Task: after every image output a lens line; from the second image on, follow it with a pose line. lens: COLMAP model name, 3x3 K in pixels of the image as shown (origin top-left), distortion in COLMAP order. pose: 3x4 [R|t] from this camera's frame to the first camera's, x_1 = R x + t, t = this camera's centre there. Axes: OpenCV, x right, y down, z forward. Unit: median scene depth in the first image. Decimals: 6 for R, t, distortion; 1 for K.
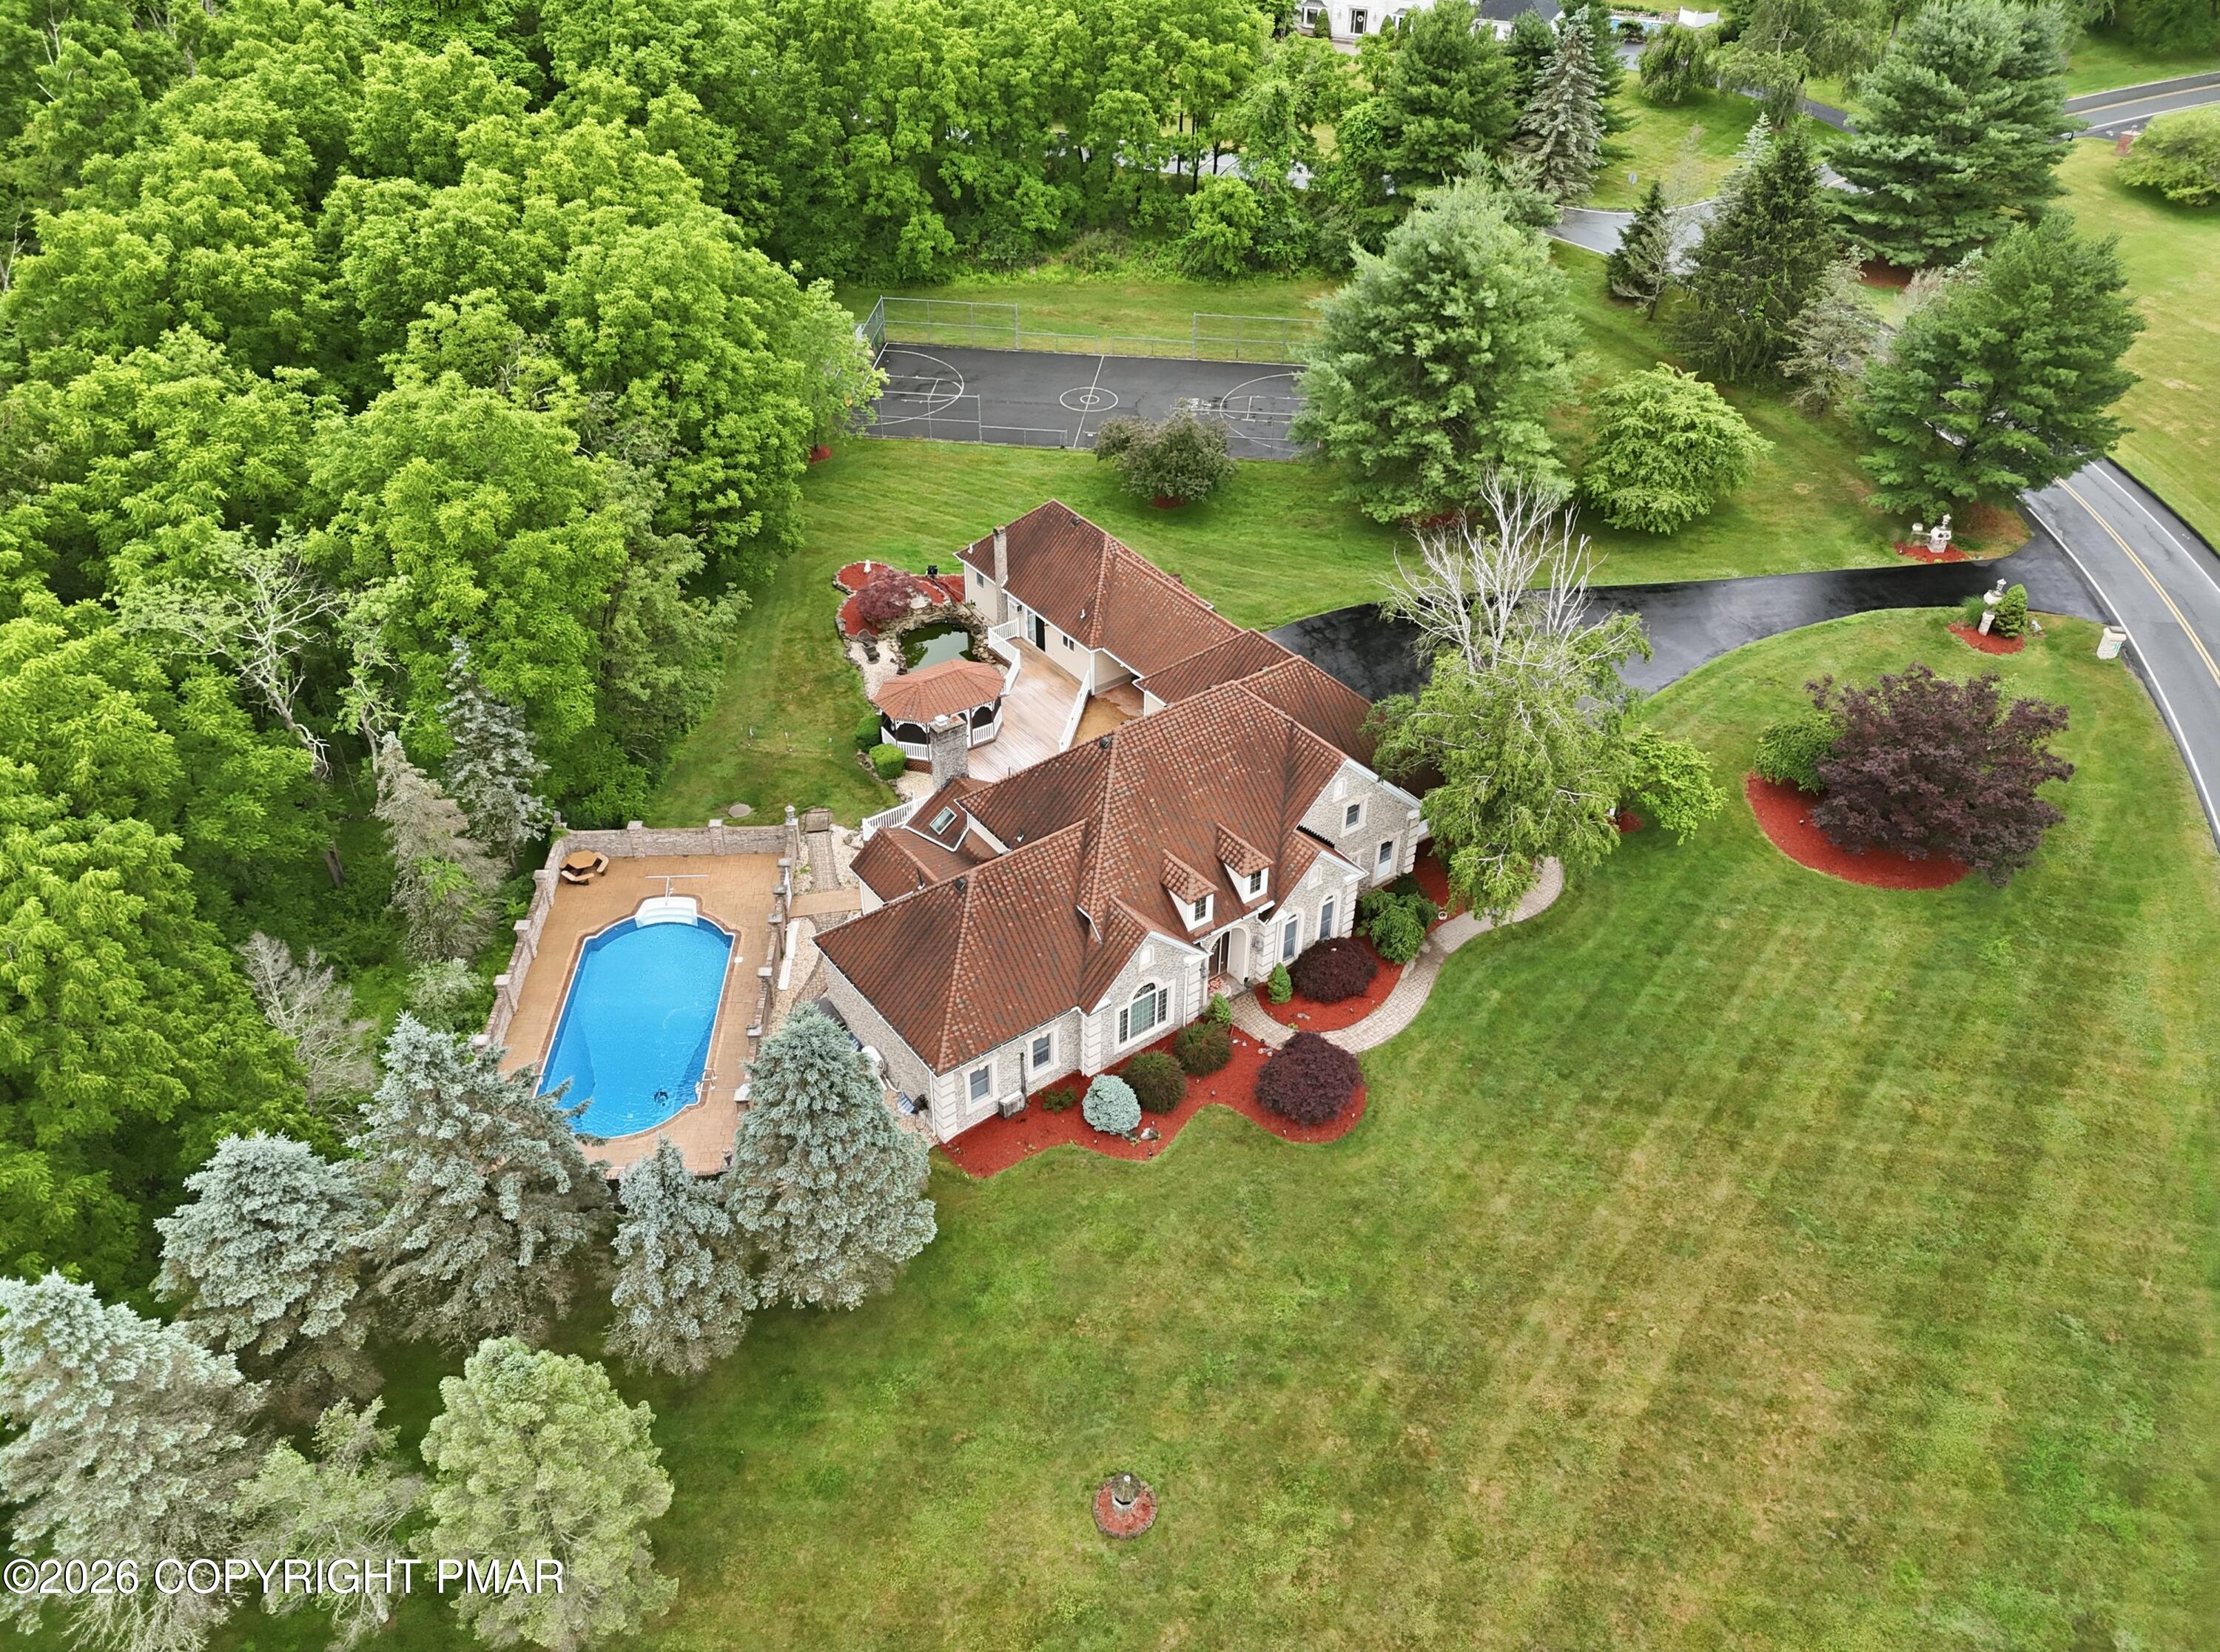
lens RADIAL K [[1605.5, 0, 1110.0], [0, 1605.5, 826.0], [0, 0, 1]] dist [0.057114, -0.057239]
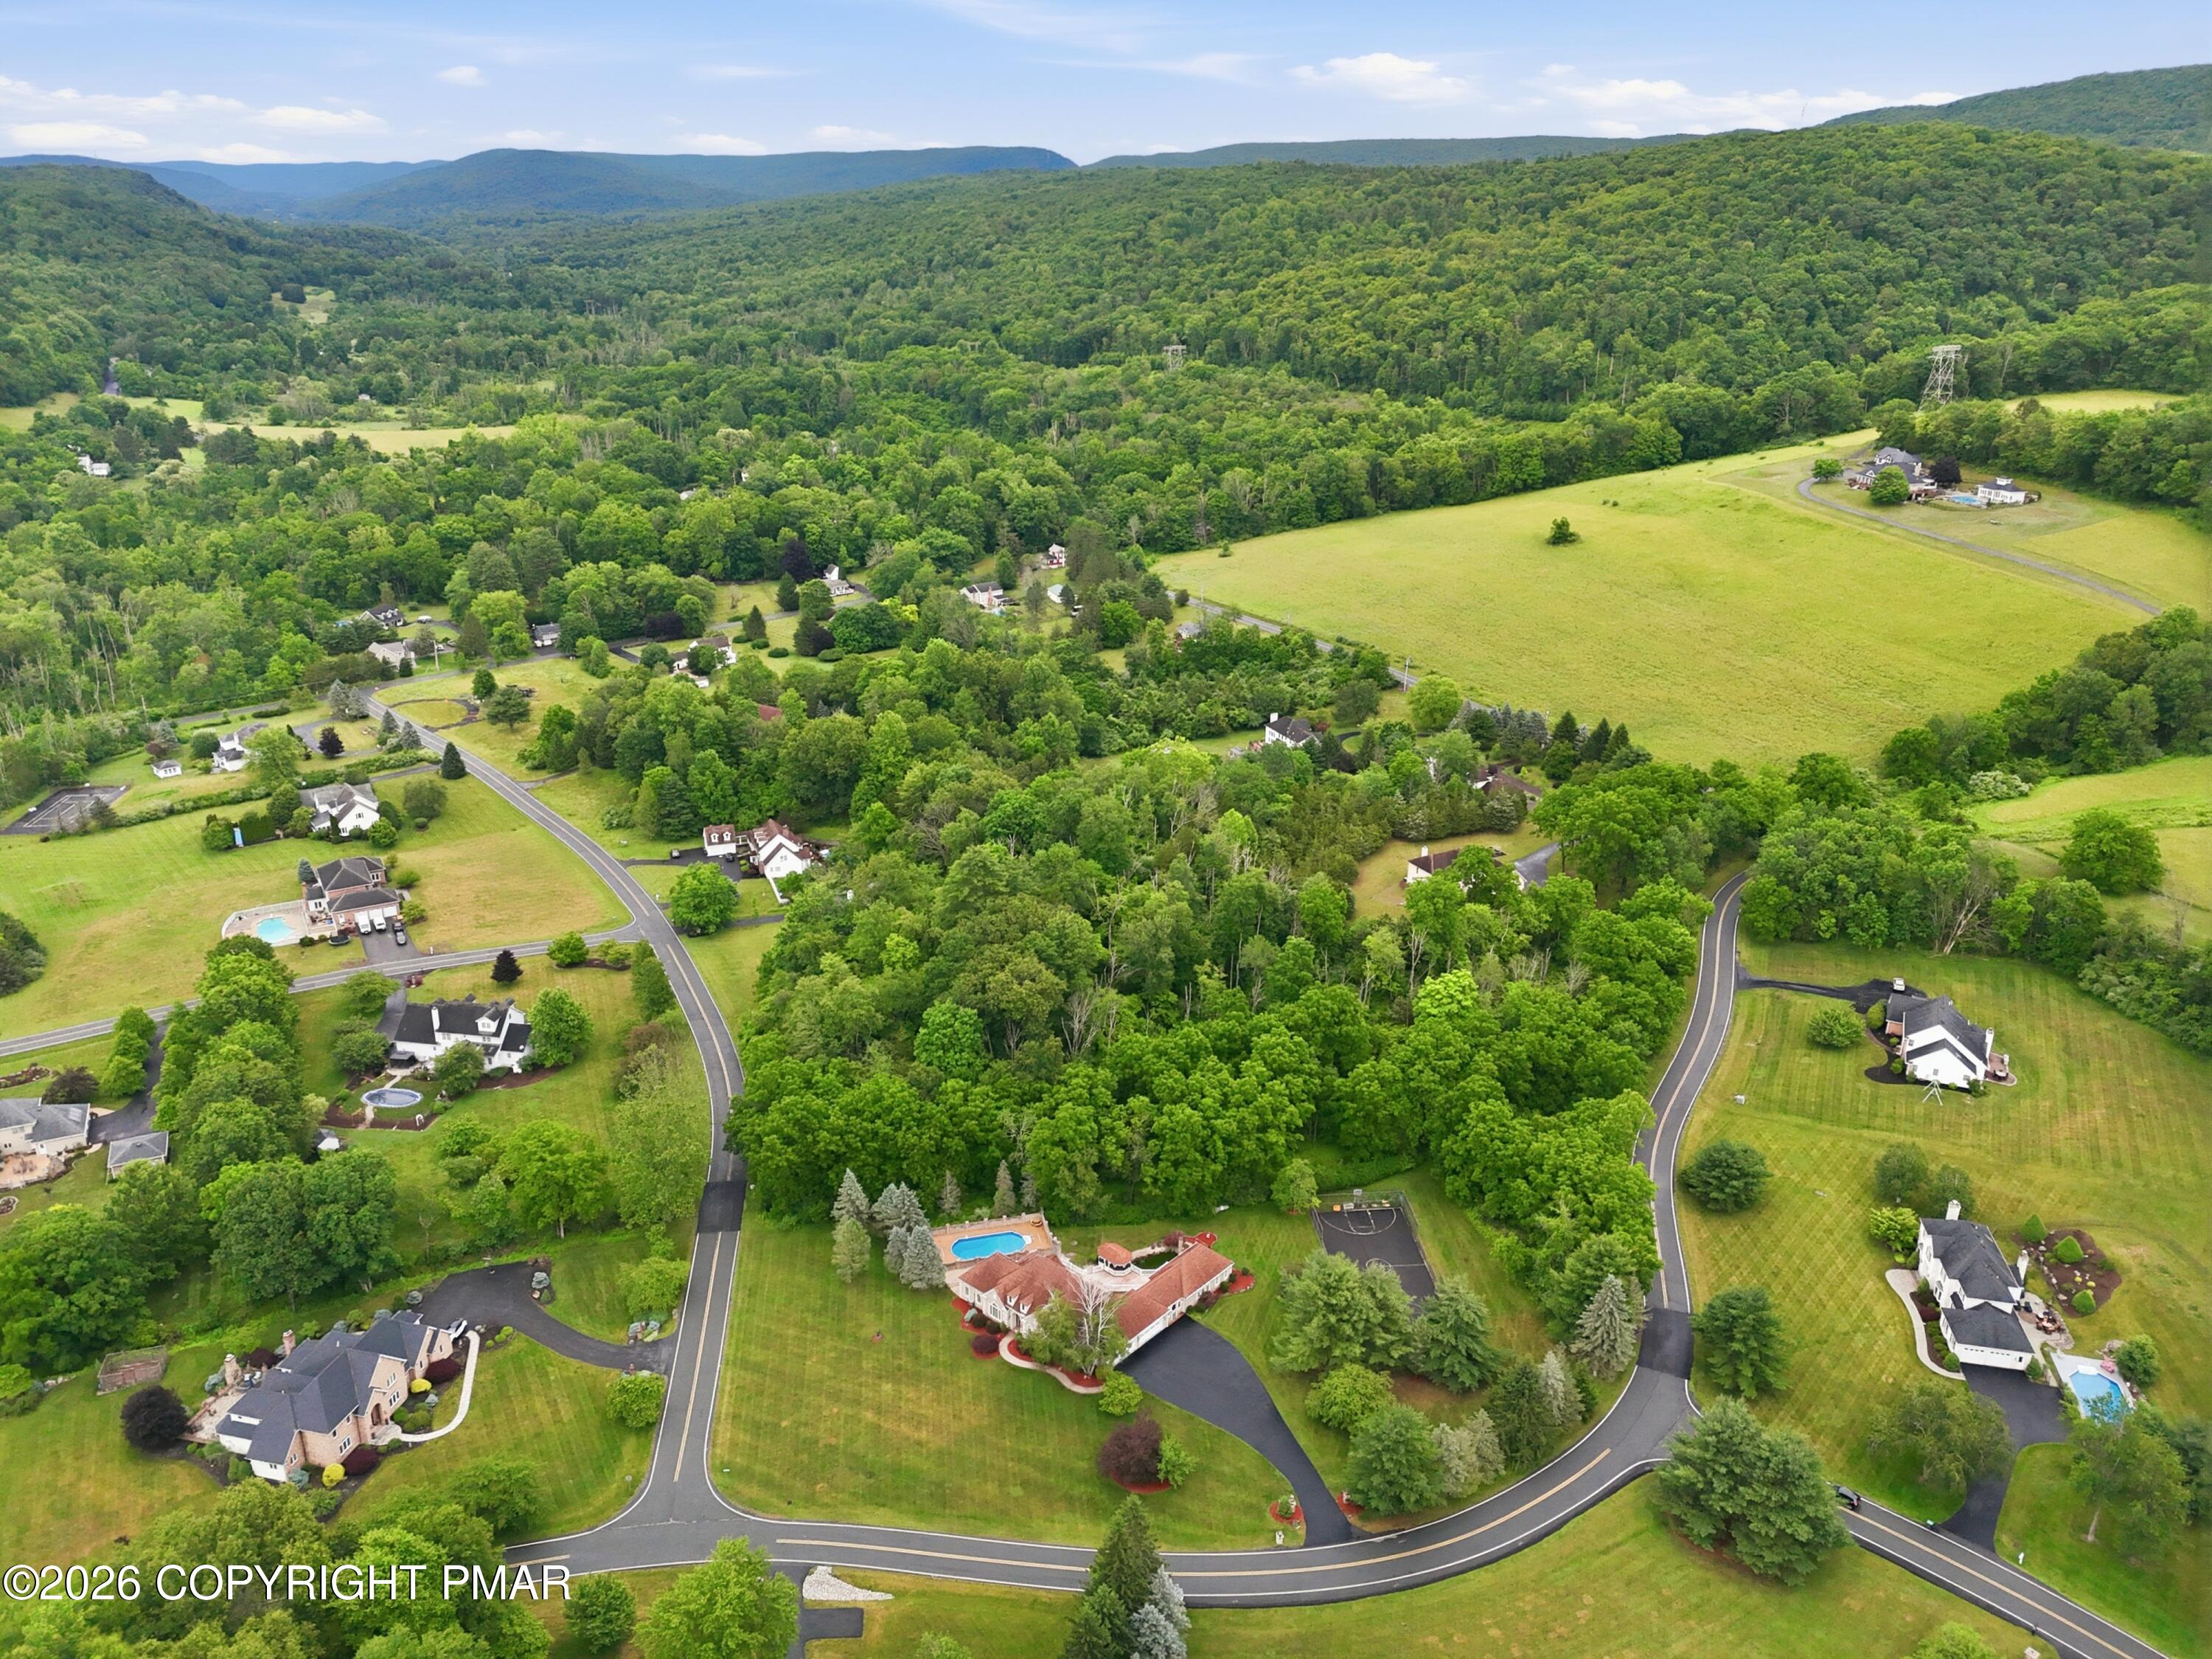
lens RADIAL K [[1605.2, 0, 1106.0], [0, 1605.2, 829.5], [0, 0, 1]] dist [0.069805, -0.074303]
pose [[0.215268, 0.349020, -0.912055, 3.154472], [-0.609062, 0.778032, 0.153979, -1.523976], [0.763350, 0.522351, 0.380060, -0.921345]]
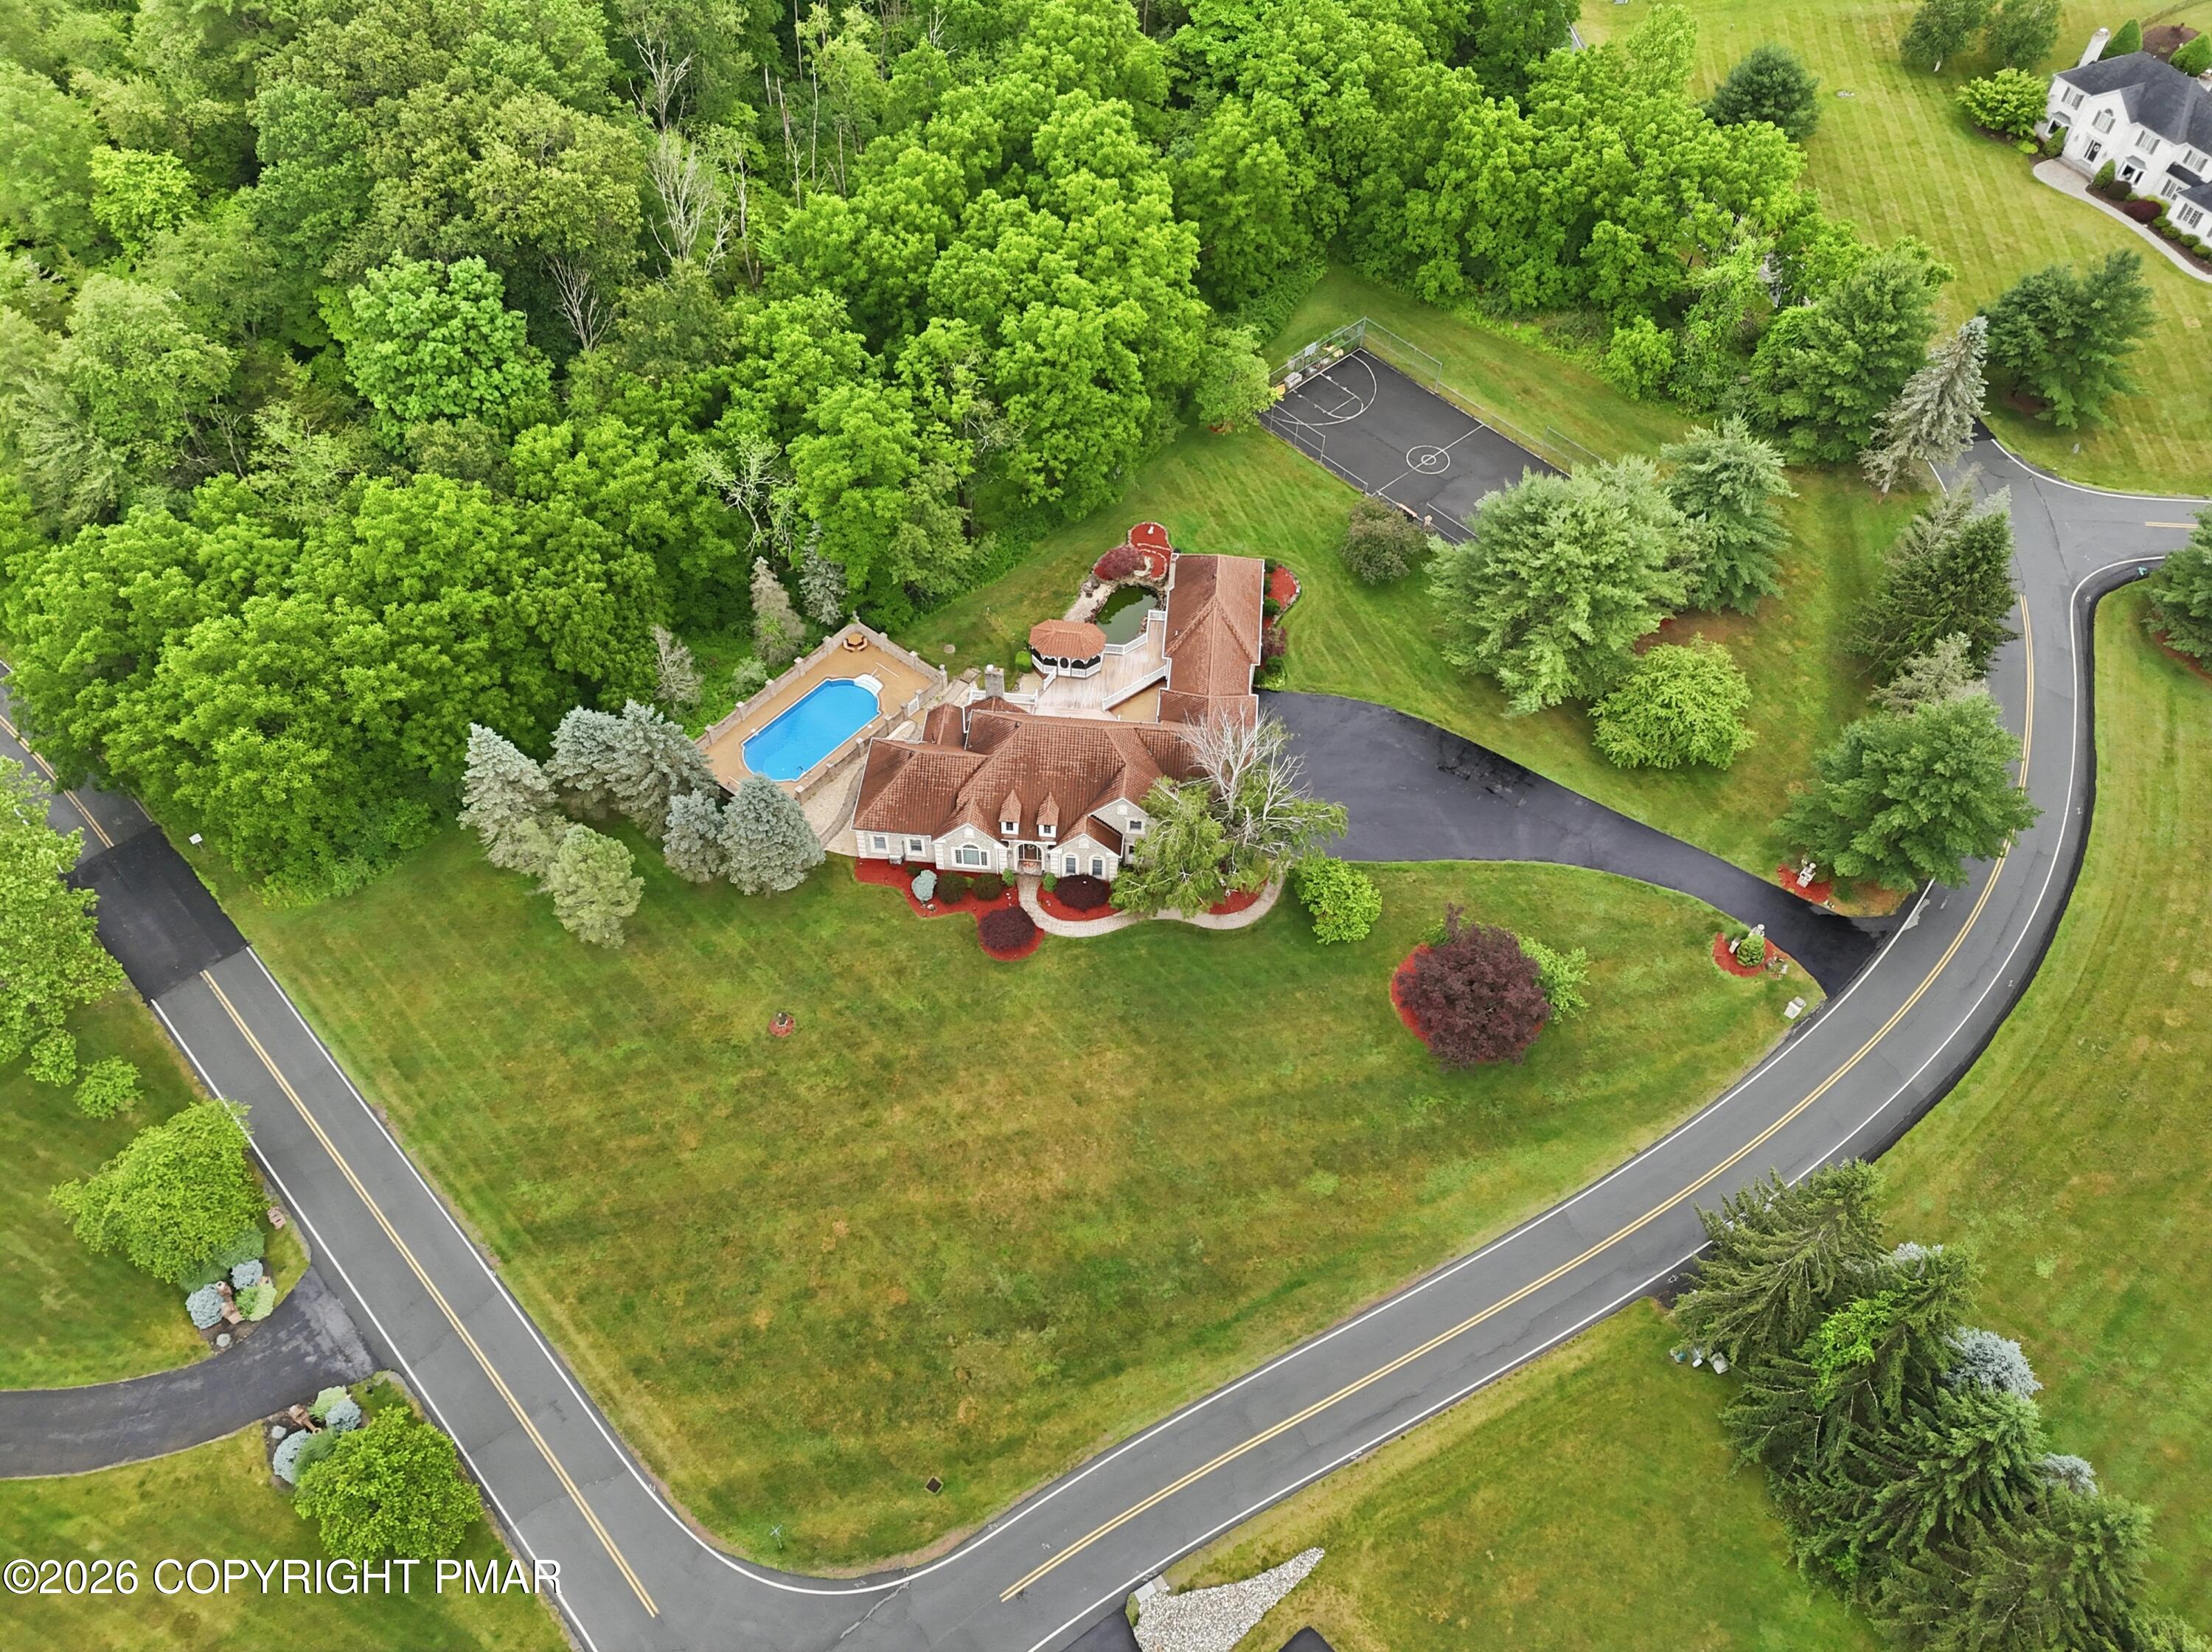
lens RADIAL K [[1599.7, 0, 1106.0], [0, 1599.7, 826.0], [0, 0, 1]] dist [0.057114, -0.057239]
pose [[0.748788, 0.518301, -0.413135, 0.859126], [-0.410322, 0.851993, 0.325184, -0.569410], [0.520532, -0.073976, 0.850632, -0.526723]]
